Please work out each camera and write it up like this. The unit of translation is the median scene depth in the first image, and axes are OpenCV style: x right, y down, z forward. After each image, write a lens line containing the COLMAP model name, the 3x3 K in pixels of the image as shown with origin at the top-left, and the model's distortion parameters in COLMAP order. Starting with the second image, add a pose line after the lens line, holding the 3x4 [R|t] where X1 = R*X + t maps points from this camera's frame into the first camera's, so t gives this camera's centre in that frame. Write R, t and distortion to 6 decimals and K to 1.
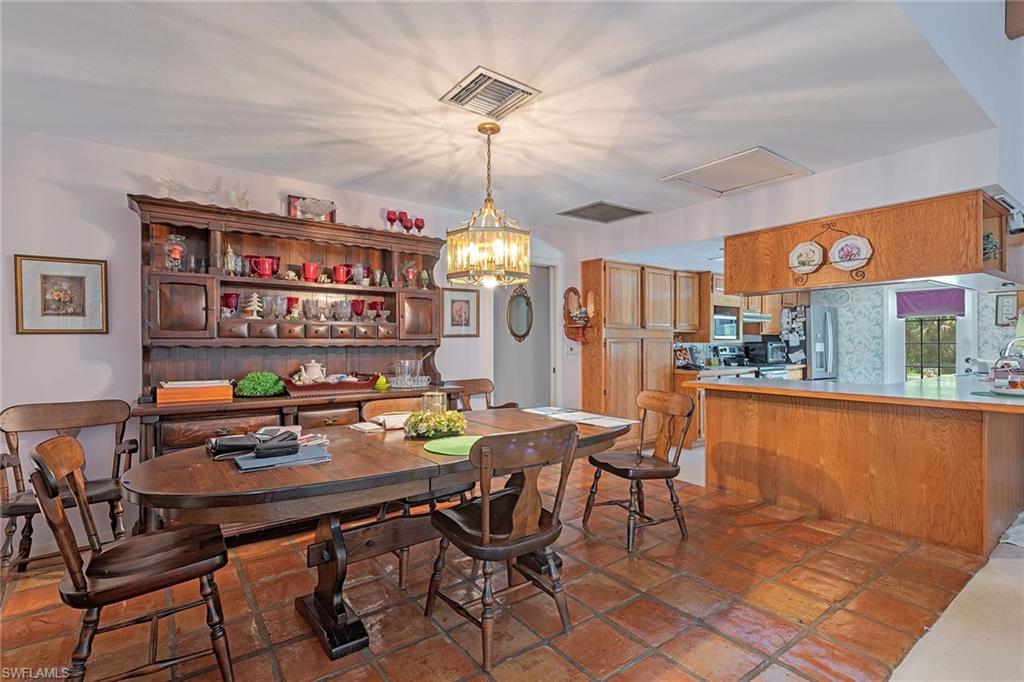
lens RADIAL K [[481.0, 0, 513.3], [0, 481.0, 343.6], [0, 0, 1]] dist [0.001421, 0.000147]
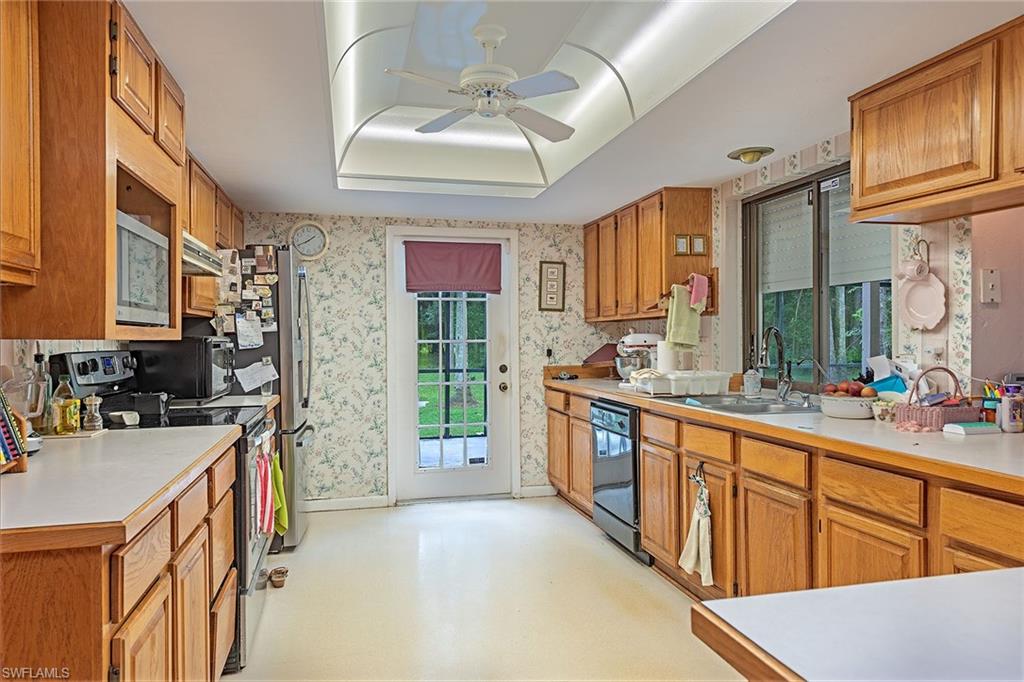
lens RADIAL K [[687.2, 0, 512.5], [0, 687.2, 339.5], [0, 0, 1]] dist [0.000902, 0.000207]
pose [[0.388114, -0.002482, 0.921608, 0.186053], [-0.000224, 0.999996, 0.002788, -0.003681], [-0.921611, -0.001289, 0.388112, 0.685472]]
